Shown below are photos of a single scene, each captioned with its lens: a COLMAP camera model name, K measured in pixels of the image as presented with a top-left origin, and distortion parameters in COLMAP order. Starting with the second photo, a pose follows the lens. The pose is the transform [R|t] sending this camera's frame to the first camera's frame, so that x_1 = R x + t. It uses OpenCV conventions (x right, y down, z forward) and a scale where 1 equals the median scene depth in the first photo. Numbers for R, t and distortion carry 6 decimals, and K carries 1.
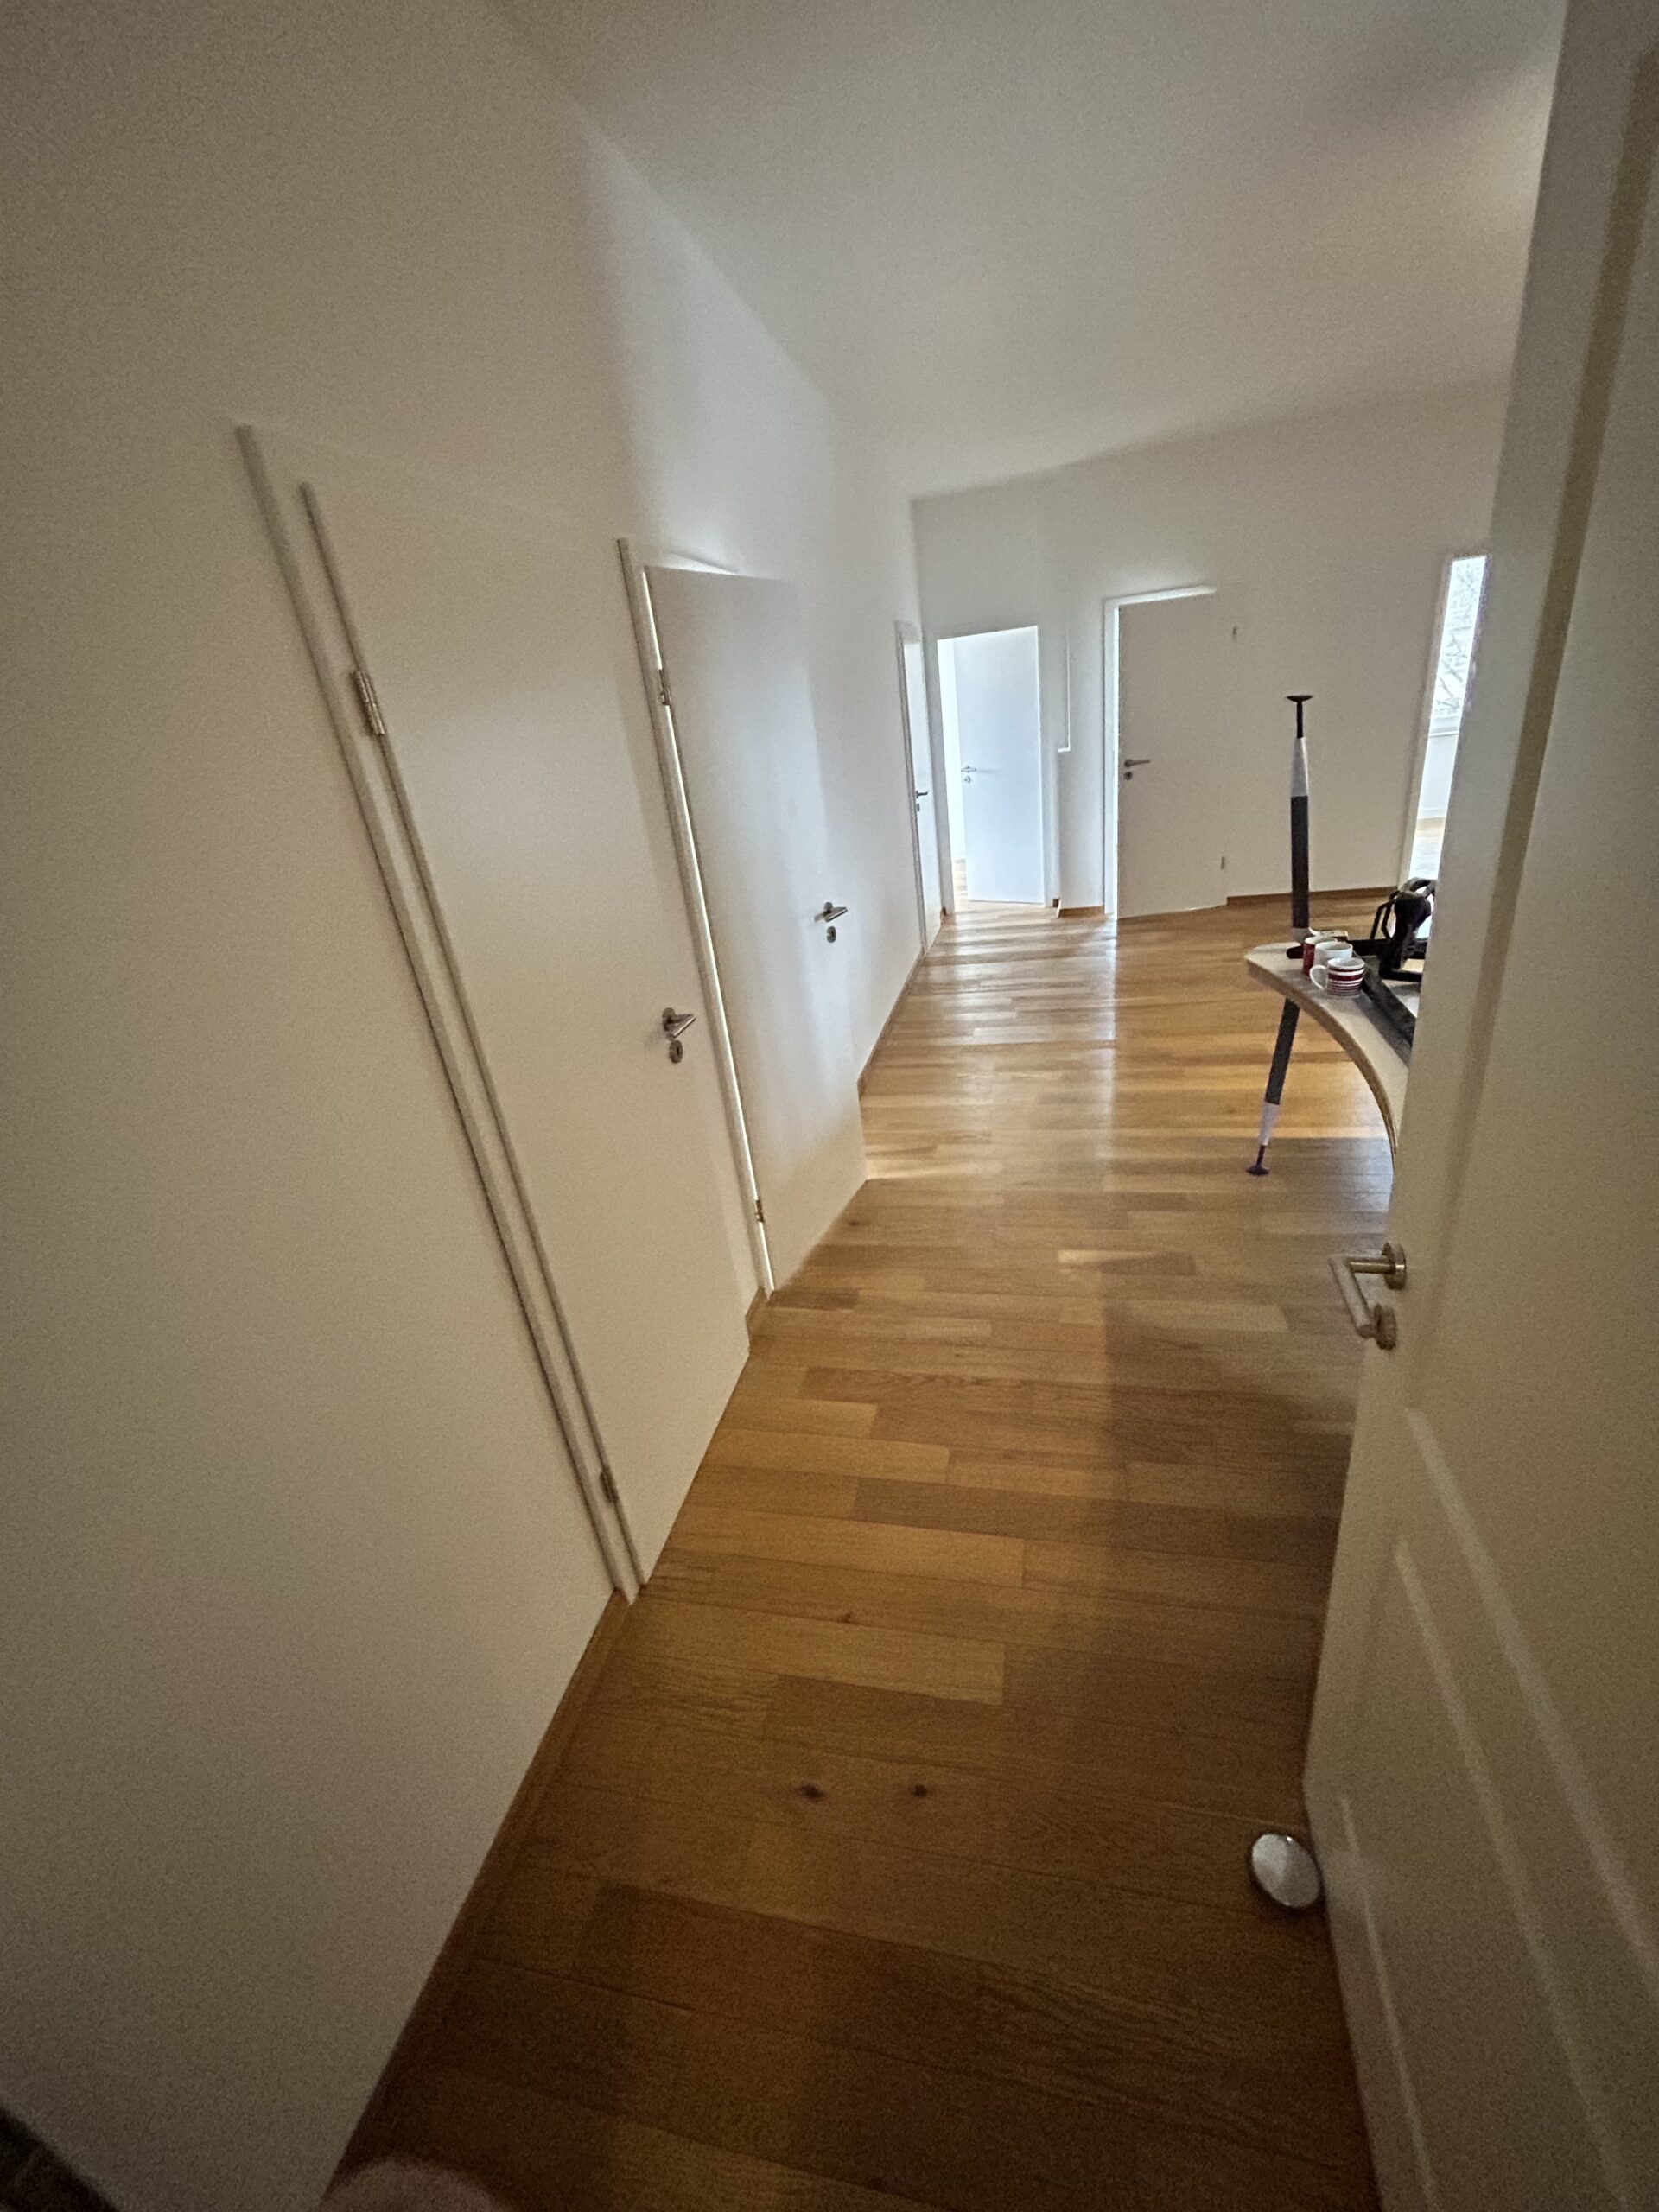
lens RADIAL K [[884.3, 0, 826.0], [0, 884.3, 1112.2], [0, 0, 1]] dist [-0.012862, -0.000573]
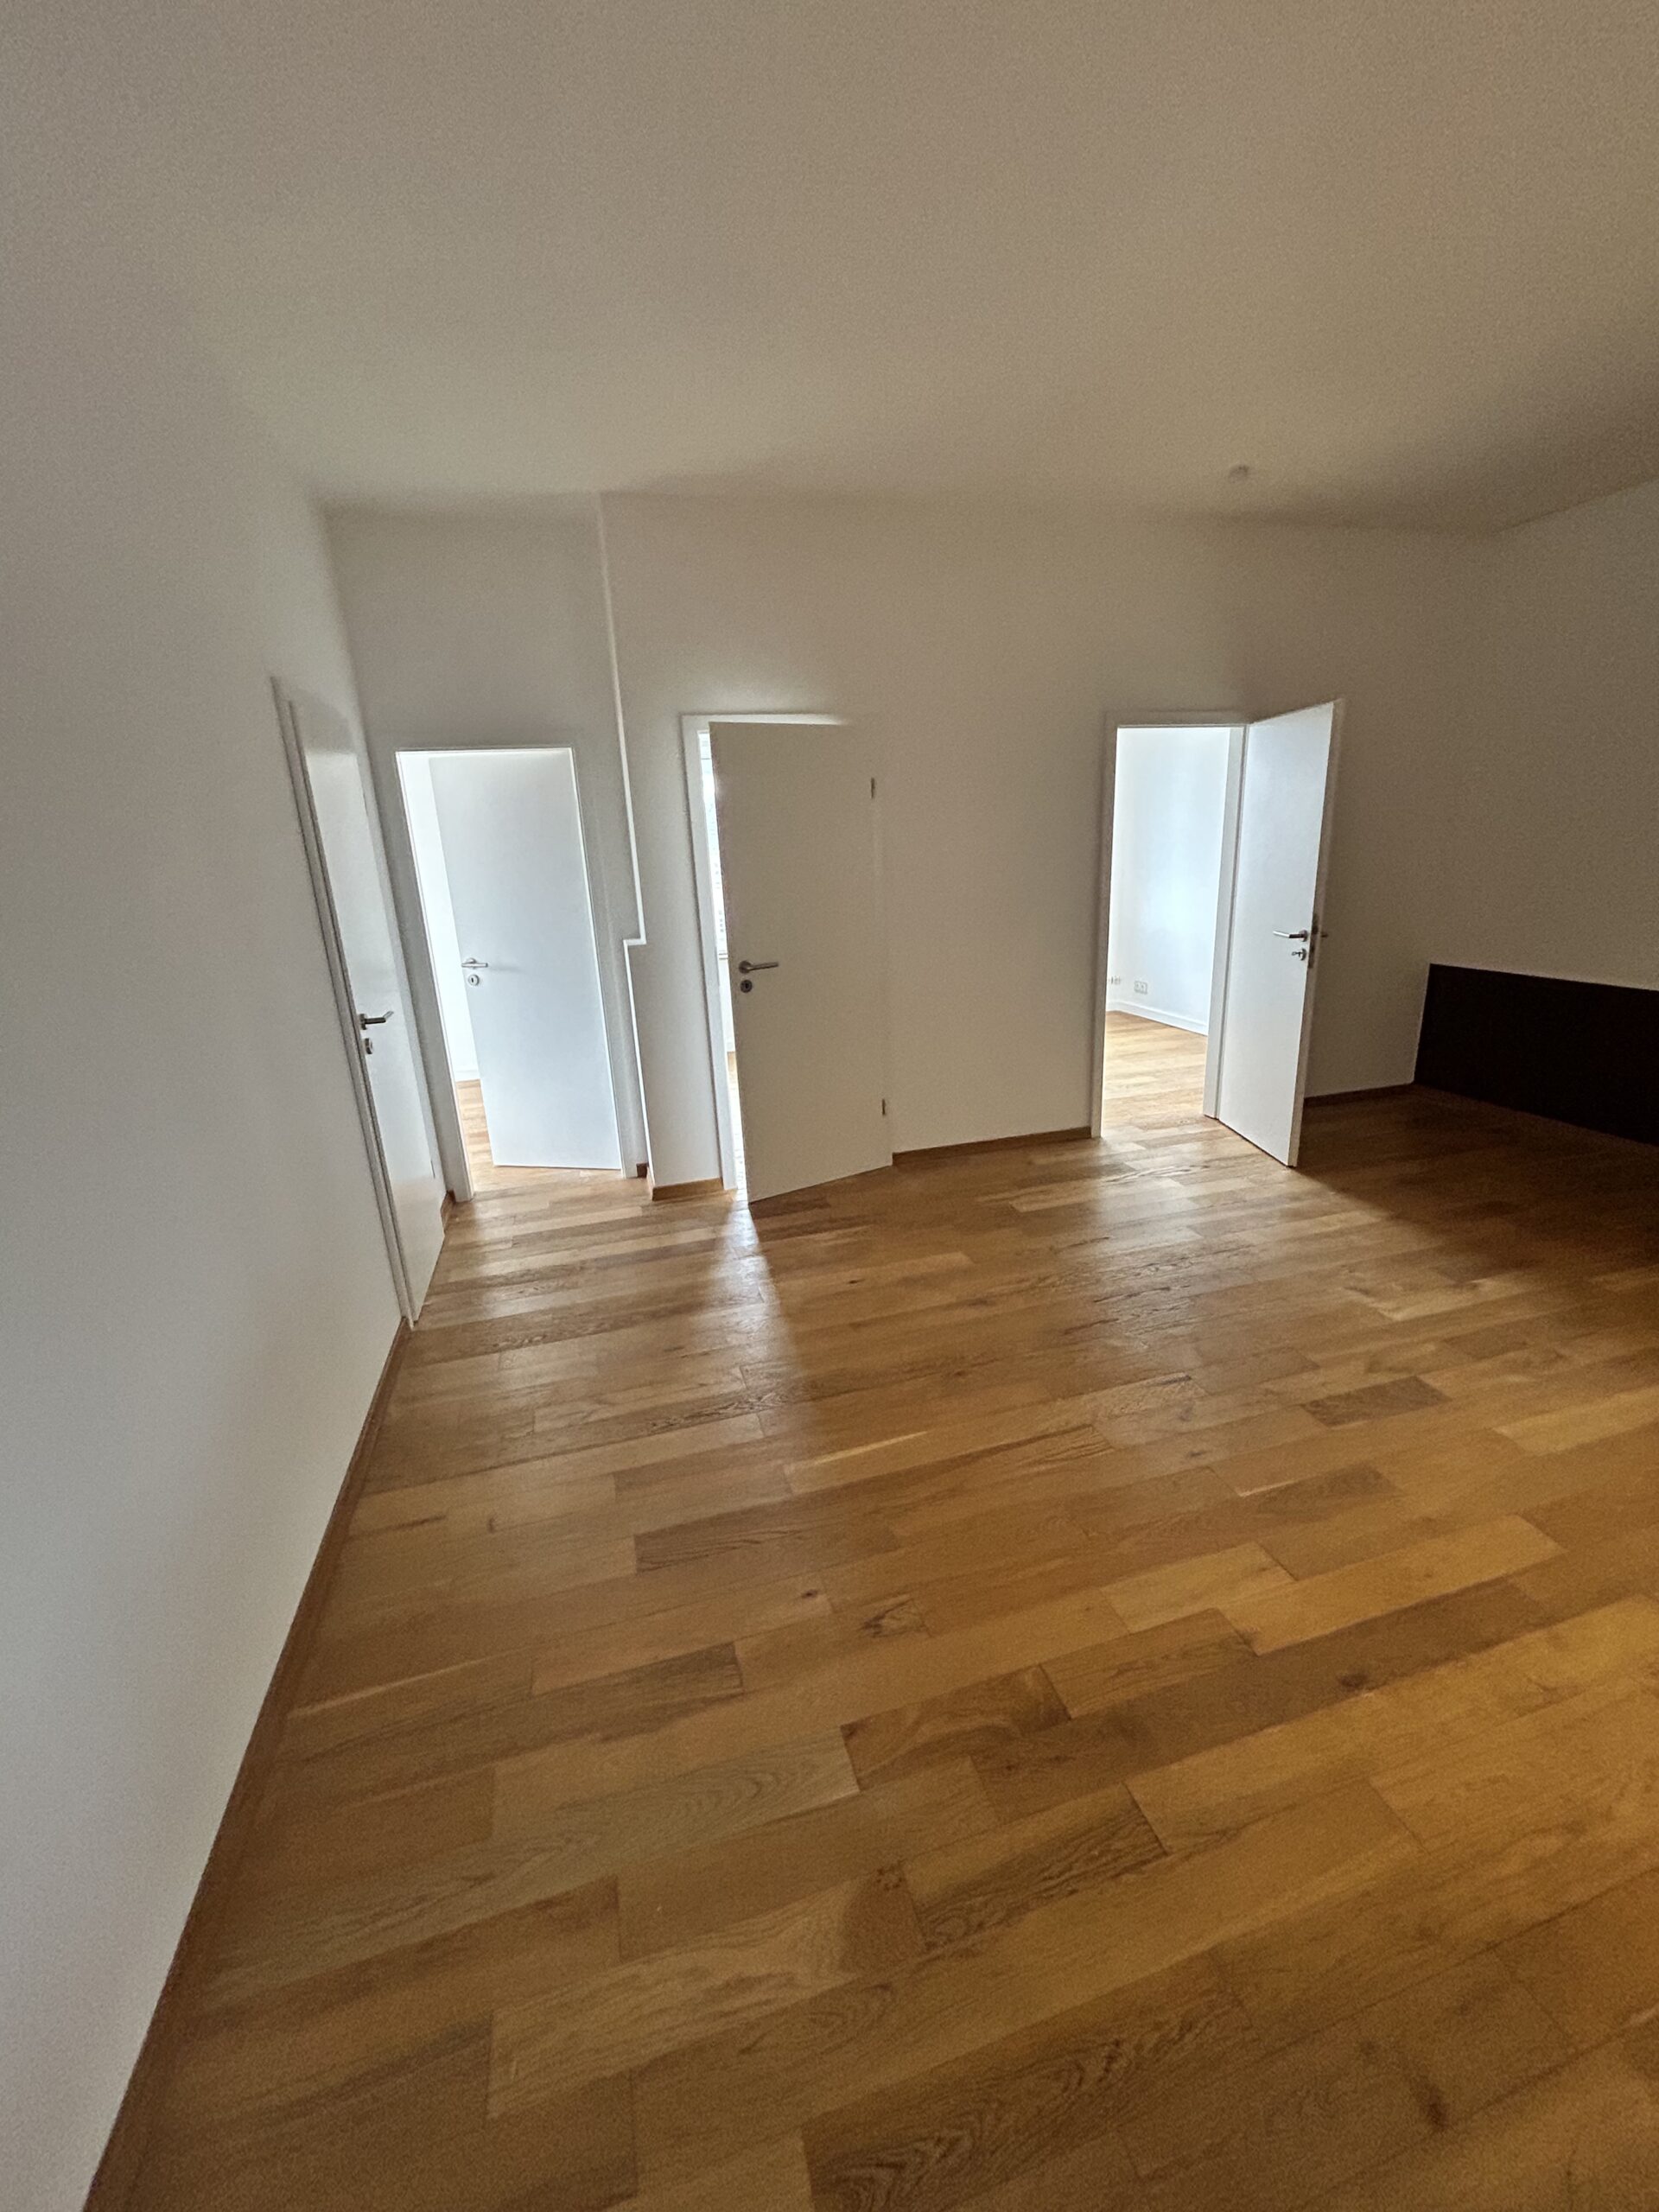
lens RADIAL K [[884.3, 0, 835.5], [0, 884.3, 1114.4], [0, 0, 1]] dist [-0.012862, -0.000573]
pose [[0.867479, -0.062376, 0.493549, 0.079046], [0.146426, 0.980174, -0.133487, -0.188600], [-0.475437, 0.188066, 0.859413, 0.423810]]
